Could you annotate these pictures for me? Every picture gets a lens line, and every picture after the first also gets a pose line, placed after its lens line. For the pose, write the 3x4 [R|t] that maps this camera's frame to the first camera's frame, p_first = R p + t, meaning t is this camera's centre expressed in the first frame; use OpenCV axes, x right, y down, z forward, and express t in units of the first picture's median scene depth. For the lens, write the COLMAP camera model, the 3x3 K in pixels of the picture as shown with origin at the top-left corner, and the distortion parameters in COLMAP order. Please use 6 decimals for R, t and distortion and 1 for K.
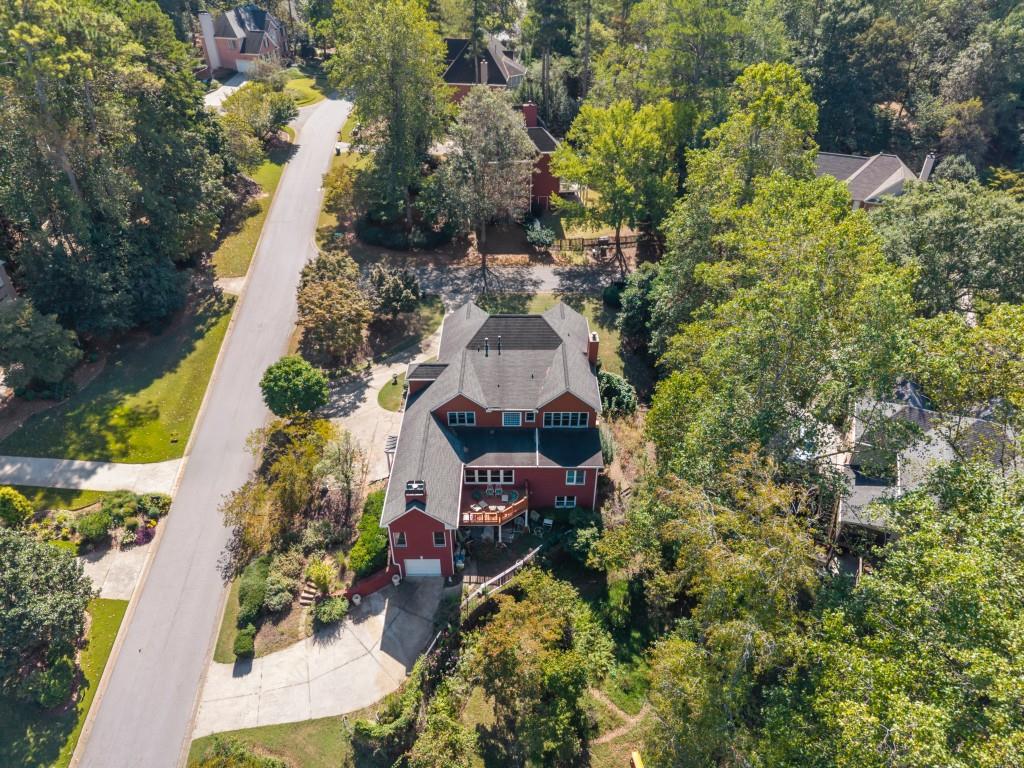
lens RADIAL K [[678.9, 0, 512.9], [0, 678.9, 384.1], [0, 0, 1]] dist [-0.013212, -0.001939]
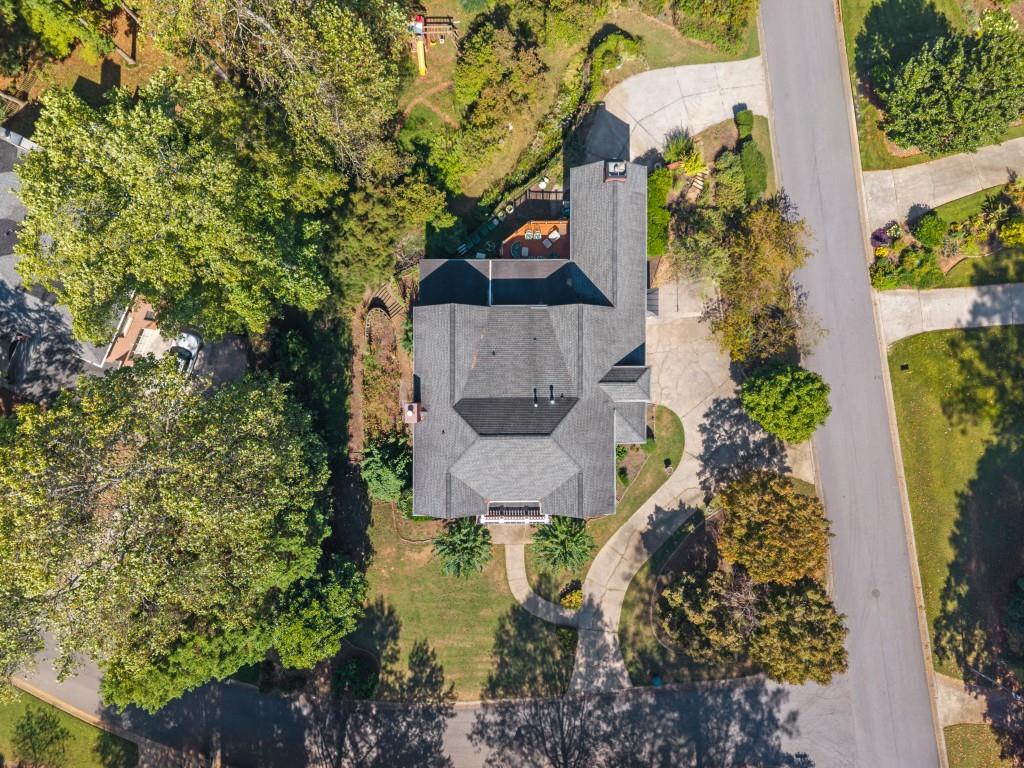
lens RADIAL K [[678.9, 0, 514.7], [0, 678.9, 380.9], [0, 0, 1]] dist [-0.013212, -0.001939]
pose [[-0.999995, 0.002429, -0.001925, 0.005076], [-0.002999, -0.601532, 0.798843, -0.651610], [0.000782, 0.798845, 0.601536, 0.516652]]
